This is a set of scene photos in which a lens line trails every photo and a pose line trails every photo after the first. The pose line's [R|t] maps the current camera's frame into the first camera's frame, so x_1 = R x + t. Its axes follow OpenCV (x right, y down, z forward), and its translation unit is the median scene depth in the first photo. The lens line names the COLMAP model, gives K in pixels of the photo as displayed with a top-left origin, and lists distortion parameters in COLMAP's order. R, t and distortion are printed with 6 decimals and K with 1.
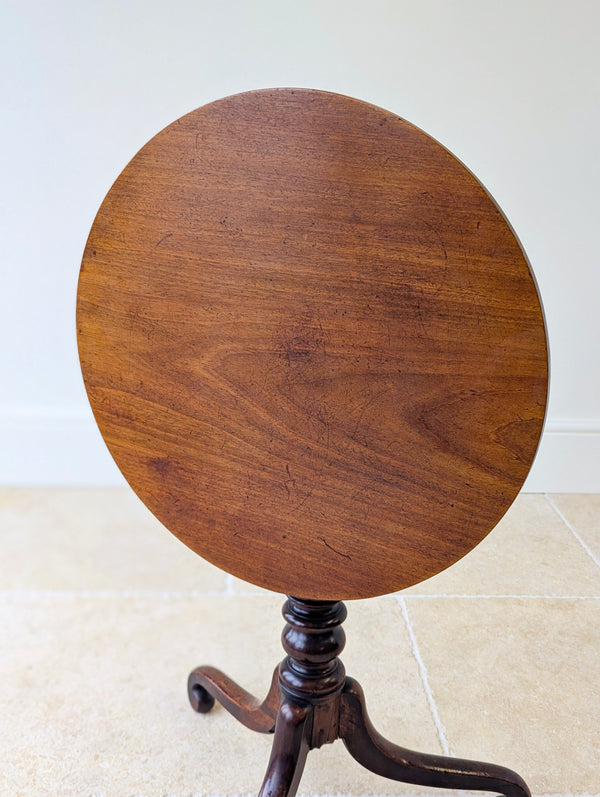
lens RADIAL K [[808.7, 0, 296.2], [0, 808.7, 400.6], [0, 0, 1]] dist [0.008486, 0.003020]
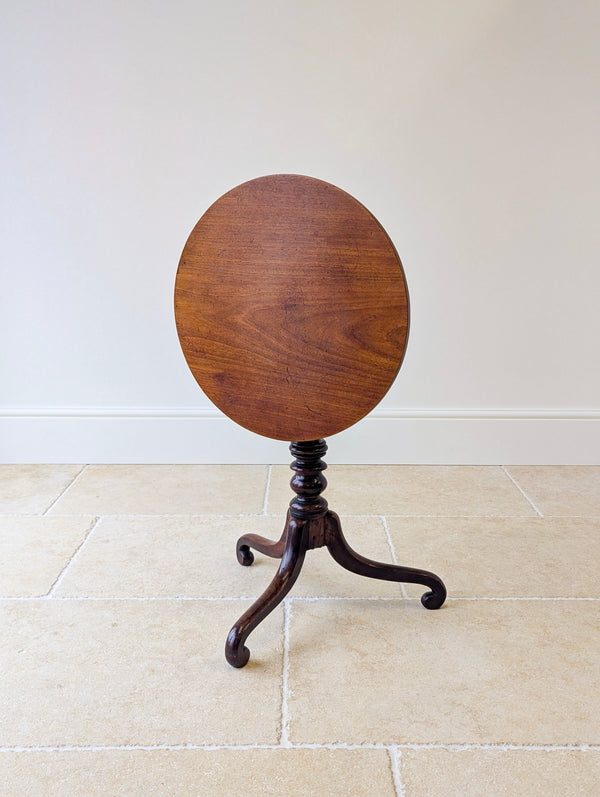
lens RADIAL K [[766.1, 0, 302.8], [0, 766.1, 395.7], [0, 0, 1]] dist [0.032390, -0.000314]
pose [[0.998739, -0.021543, -0.045356, 0.104236], [0.017016, 0.995048, -0.097927, 0.318604], [0.047241, 0.097031, 0.994160, -0.766355]]
